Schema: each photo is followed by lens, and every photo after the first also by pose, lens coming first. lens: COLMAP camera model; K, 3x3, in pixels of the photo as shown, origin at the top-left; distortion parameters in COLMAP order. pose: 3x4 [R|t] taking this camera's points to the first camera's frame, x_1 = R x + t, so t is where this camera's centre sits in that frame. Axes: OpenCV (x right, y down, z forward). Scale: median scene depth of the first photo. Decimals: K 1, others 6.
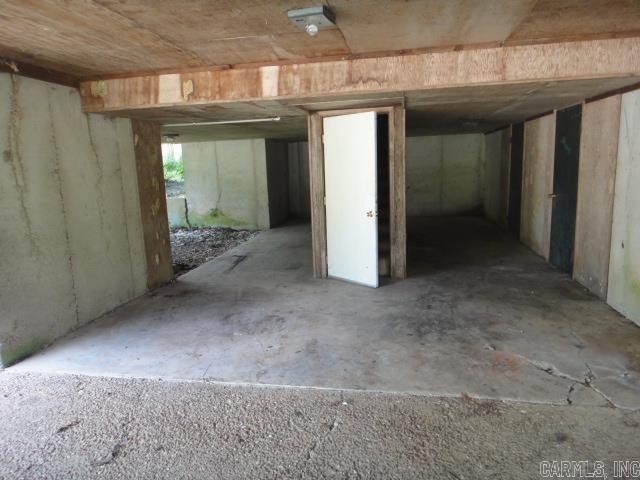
lens RADIAL K [[449.1, 0, 320.6], [0, 449.1, 240.9], [0, 0, 1]] dist [0.005563, 0.008067]
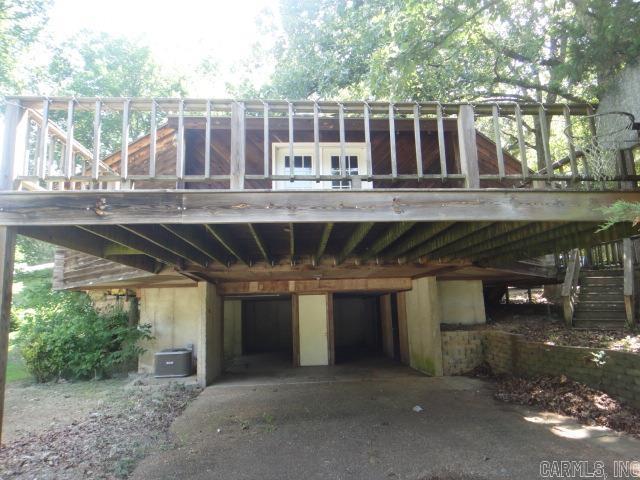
lens RADIAL K [[449.1, 0, 320.1], [0, 449.1, 239.8], [0, 0, 1]] dist [0.005563, 0.008067]
pose [[0.969608, 0.048271, 0.239853, -0.580576], [0.034797, 0.943170, -0.330485, 0.295807], [-0.242175, 0.328787, 0.912825, -1.607908]]
